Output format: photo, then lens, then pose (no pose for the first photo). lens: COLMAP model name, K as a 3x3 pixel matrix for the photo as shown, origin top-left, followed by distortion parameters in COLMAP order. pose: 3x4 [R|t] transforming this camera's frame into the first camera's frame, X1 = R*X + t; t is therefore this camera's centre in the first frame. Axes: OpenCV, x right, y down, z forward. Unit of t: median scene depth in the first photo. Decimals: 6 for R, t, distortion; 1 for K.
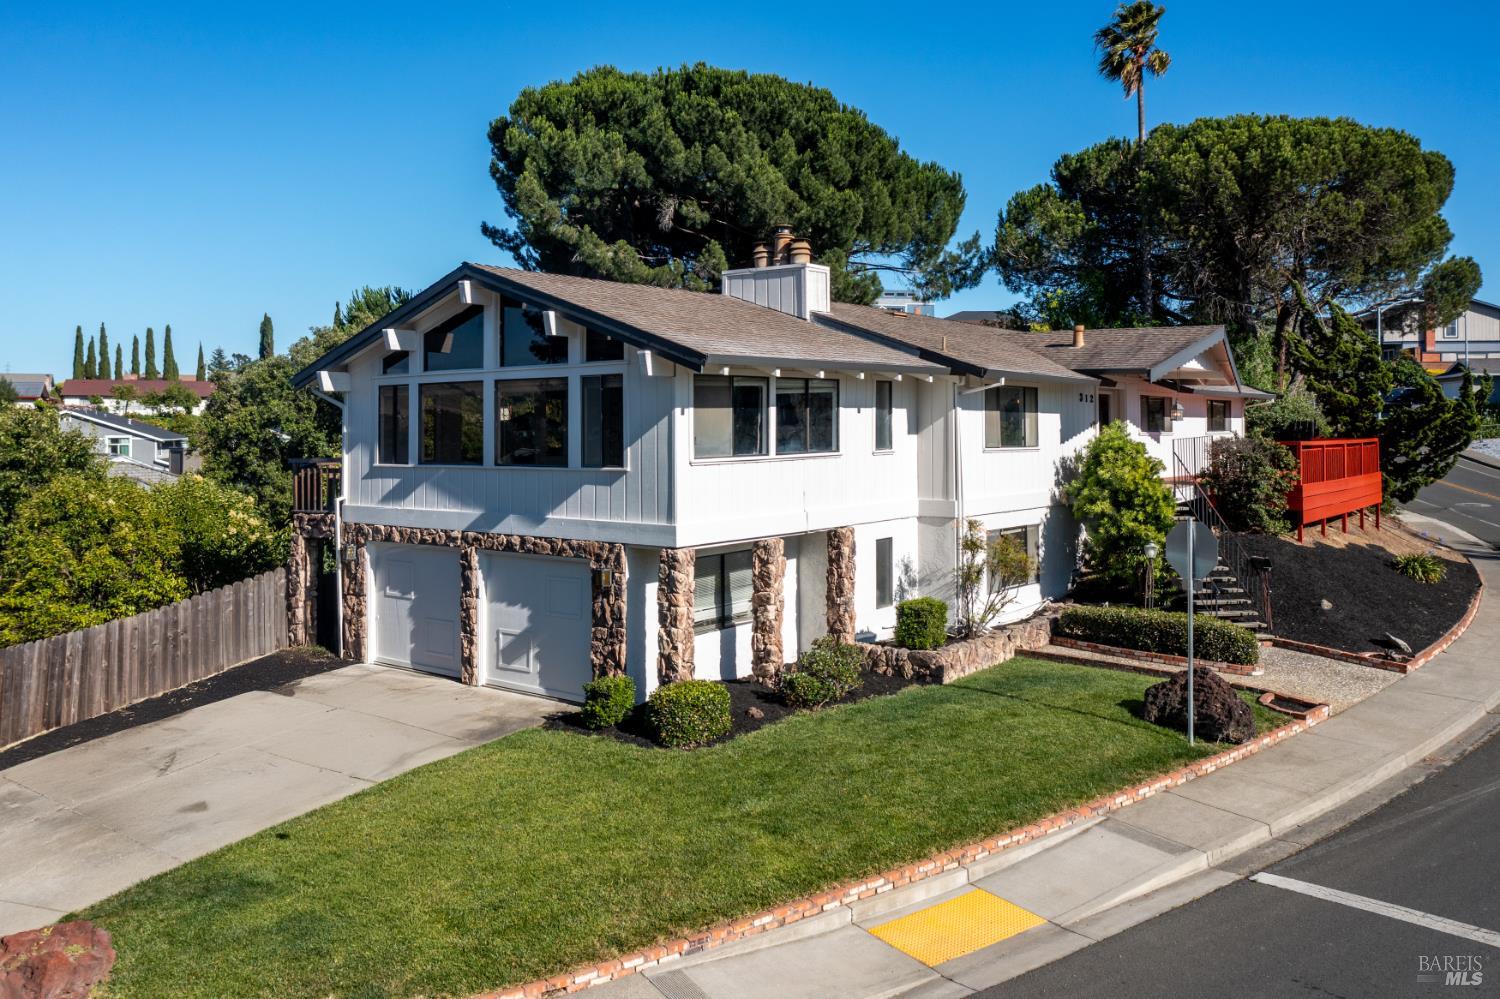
lens RADIAL K [[1235.9, 0, 770.7], [0, 1235.9, 420.1], [0, 0, 1]] dist [-0.023172, 0.011056]
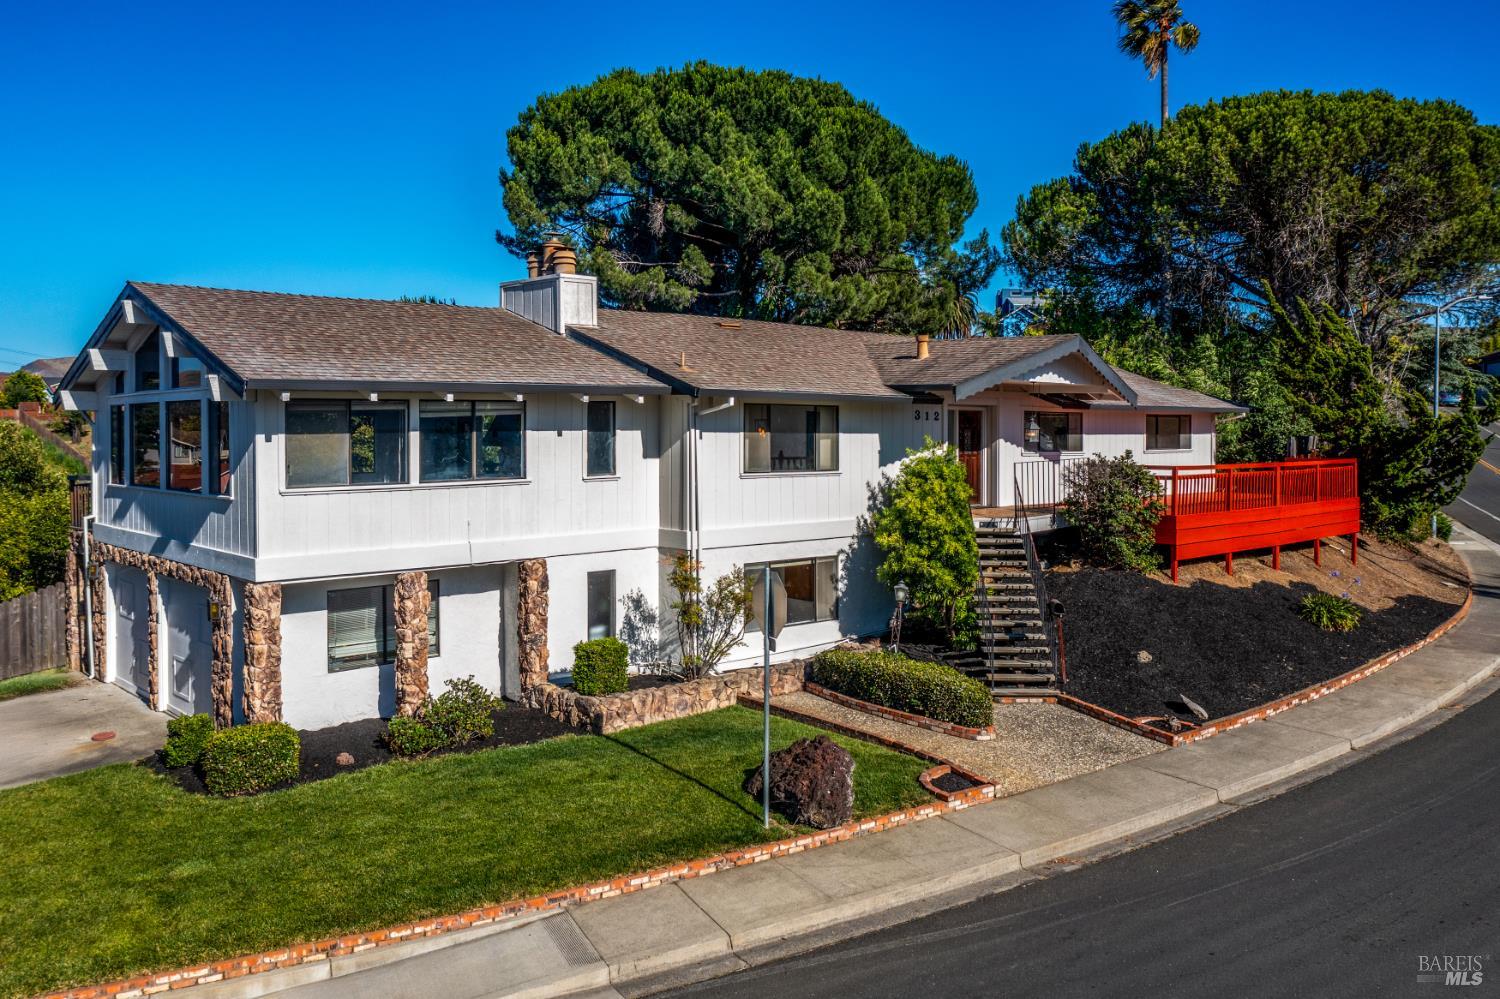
lens RADIAL K [[1235.9, 0, 753.0], [0, 1235.9, 446.4], [0, 0, 1]] dist [-0.023172, 0.011056]
pose [[0.984808, 0.007838, -0.173470, 0.327029], [-0.004178, 0.999761, 0.021457, -0.016165], [0.173597, -0.020406, 0.984605, 0.097475]]
